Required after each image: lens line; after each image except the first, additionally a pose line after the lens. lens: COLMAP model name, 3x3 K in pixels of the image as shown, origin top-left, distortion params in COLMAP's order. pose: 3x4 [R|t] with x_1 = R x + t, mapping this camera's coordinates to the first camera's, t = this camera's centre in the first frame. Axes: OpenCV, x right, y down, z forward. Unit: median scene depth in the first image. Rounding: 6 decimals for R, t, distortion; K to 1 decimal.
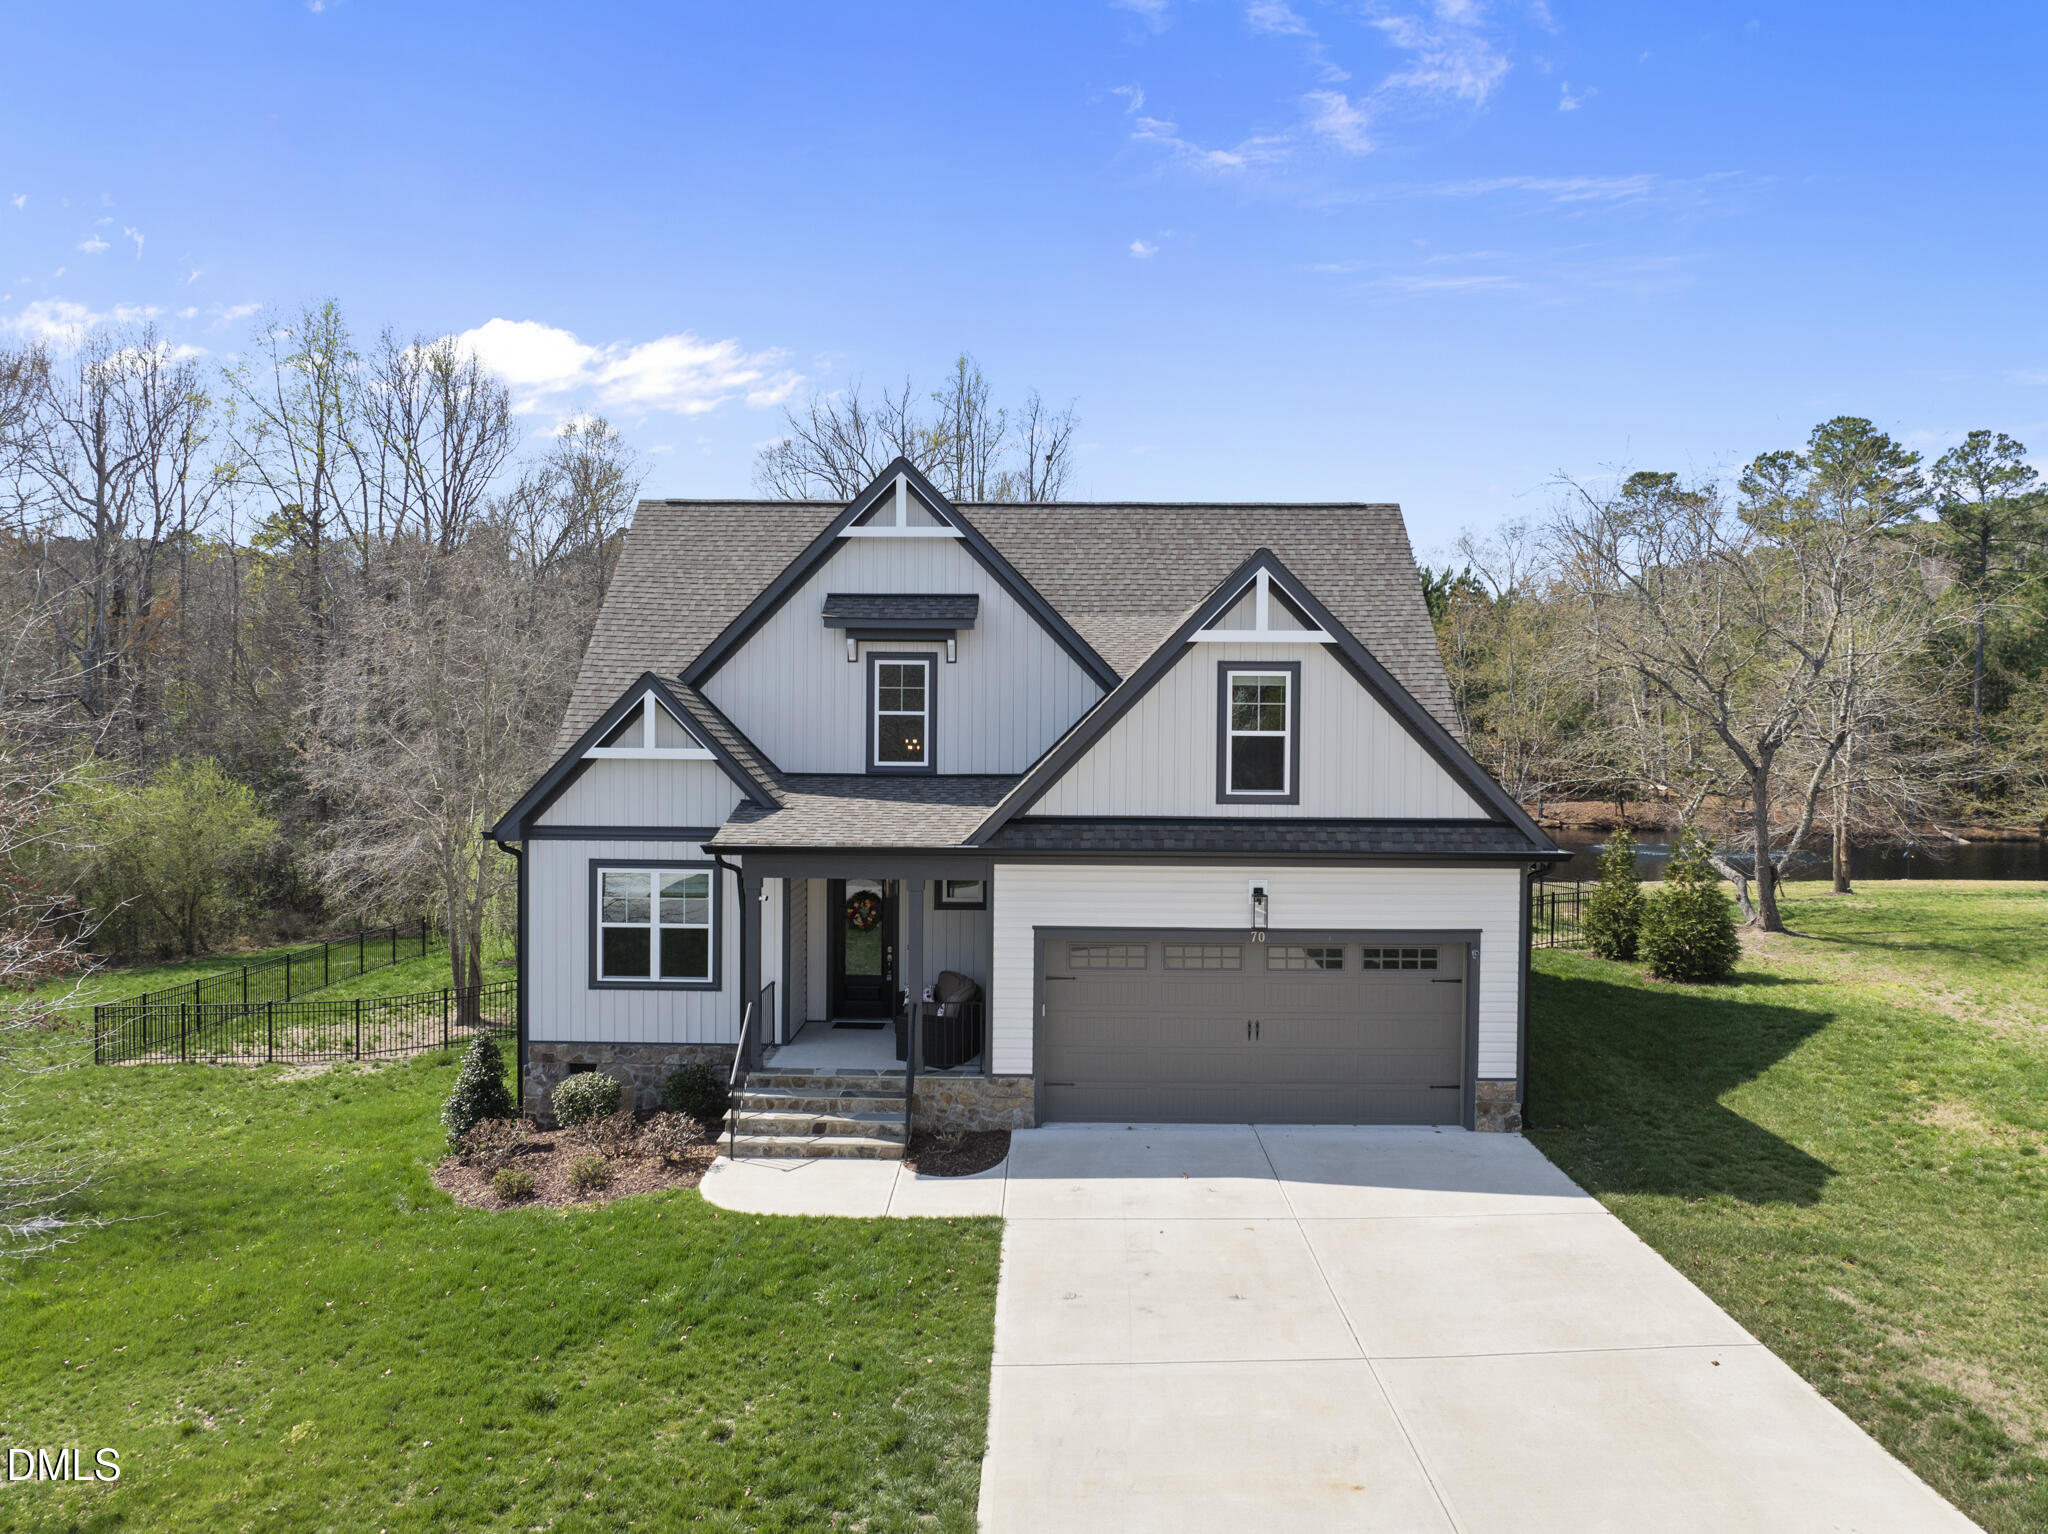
lens RADIAL K [[1459.3, 0, 1027.1], [0, 1459.3, 779.7], [0, 0, 1]] dist [-0.036689, -0.005300]
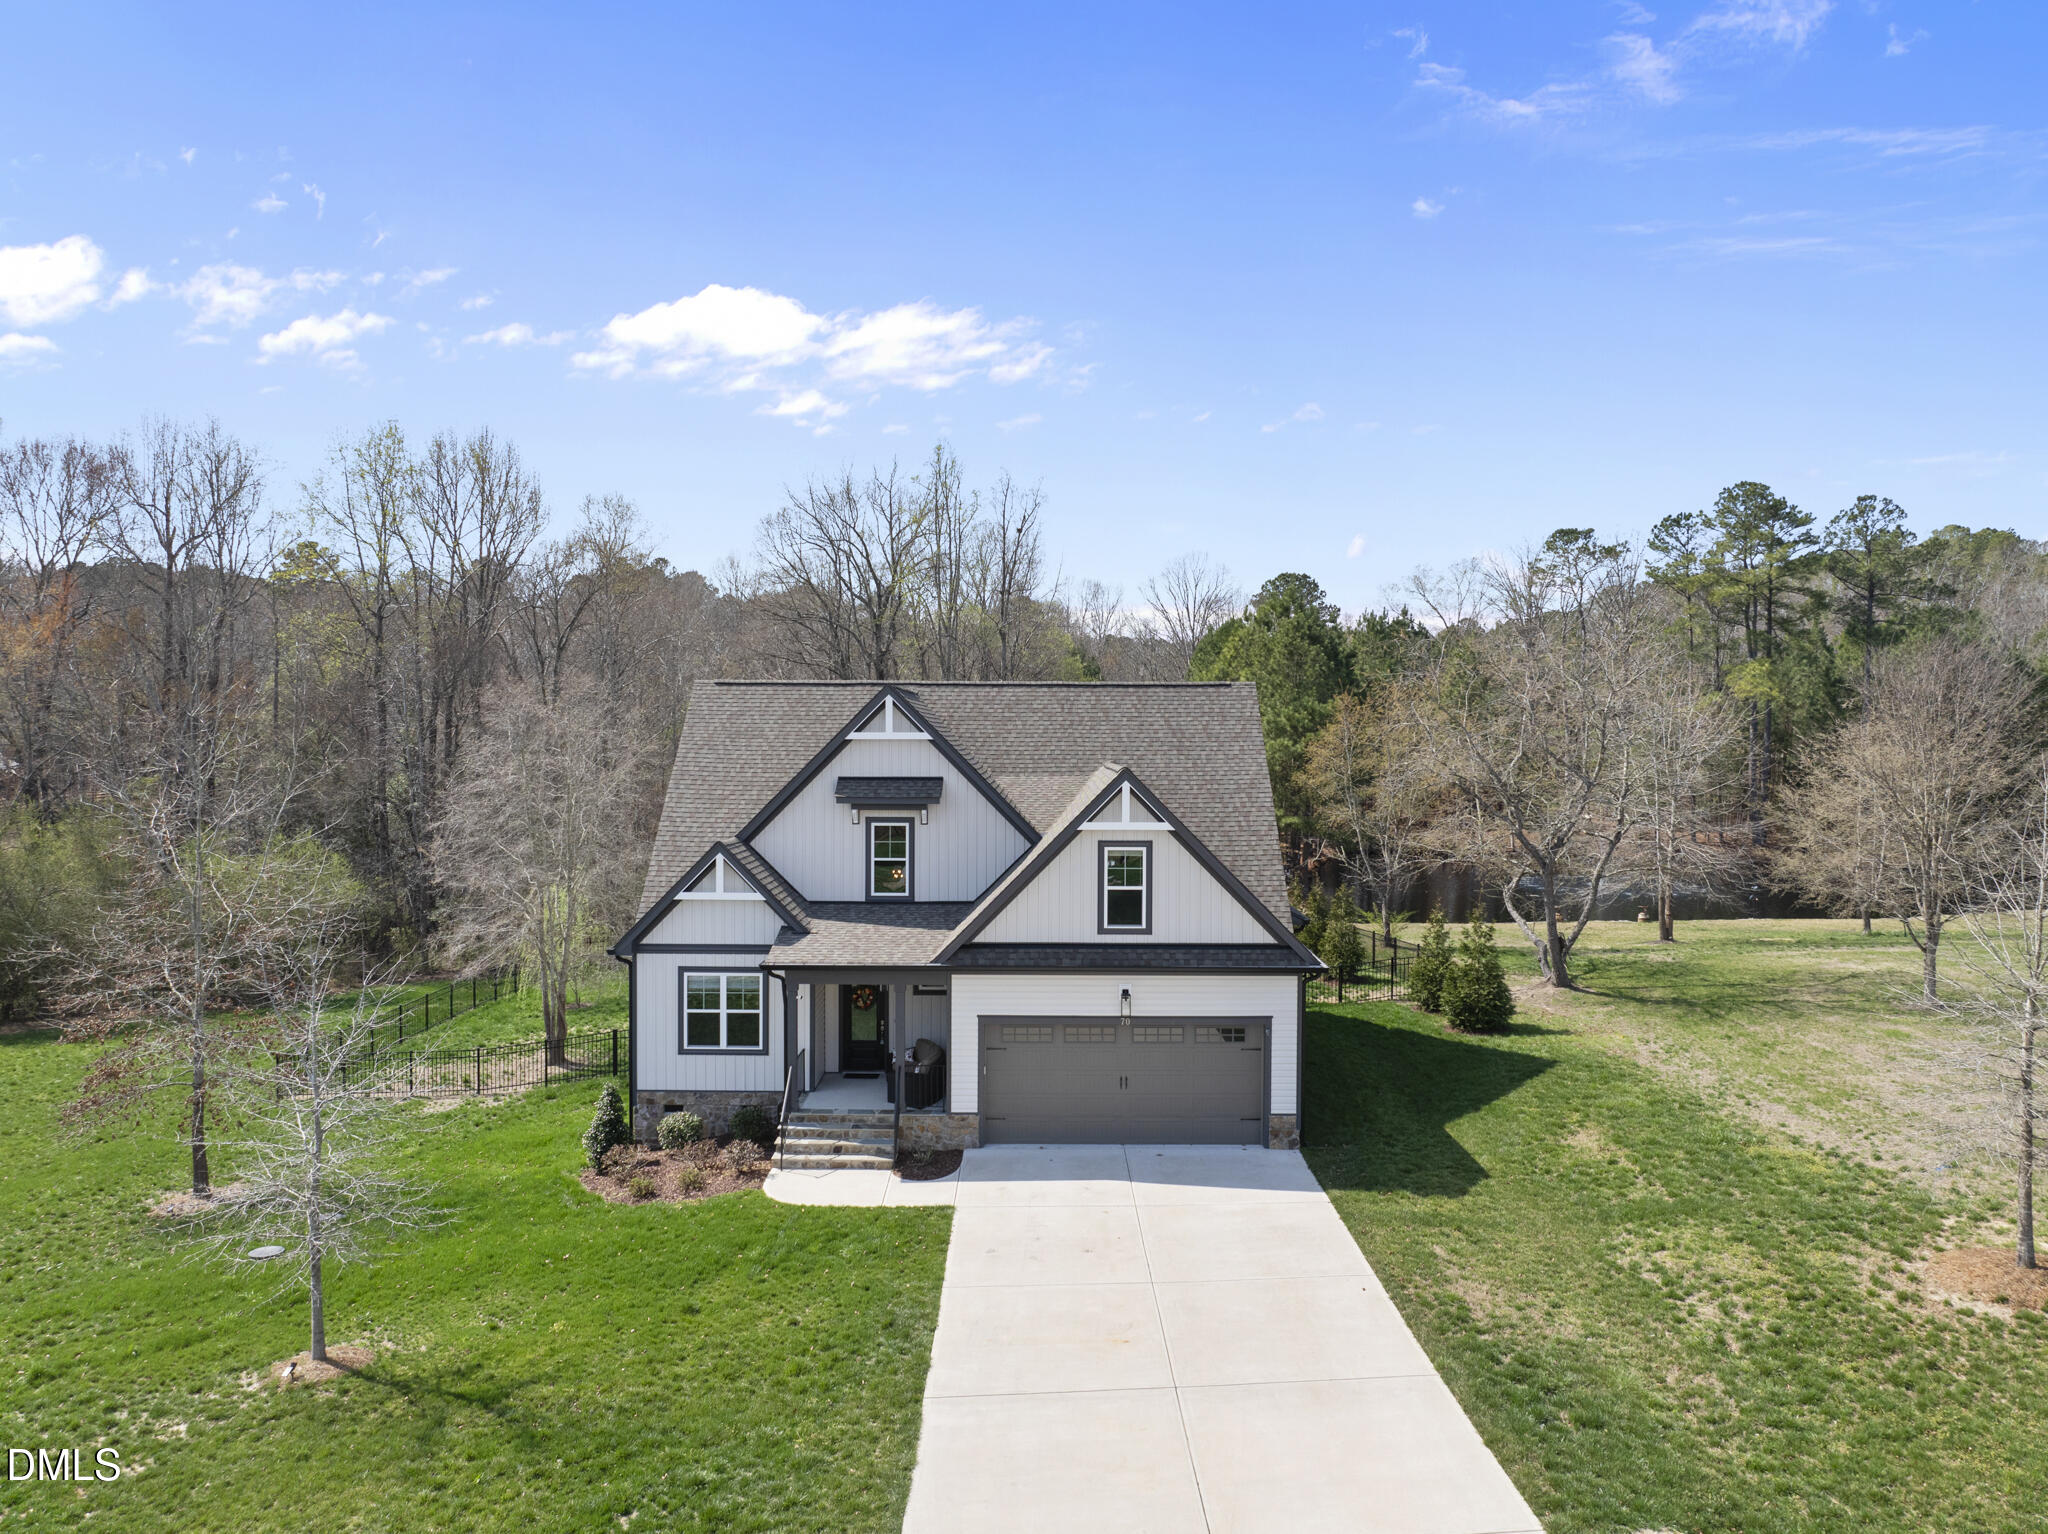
lens RADIAL K [[1459.3, 0, 1027.1], [0, 1459.3, 779.7], [0, 0, 1]] dist [-0.036689, -0.005300]
pose [[0.999953, -0.004255, 0.008659, 0.043767], [0.004243, 0.999990, 0.001348, -0.146703], [-0.008665, -0.001311, 0.999962, -0.517787]]
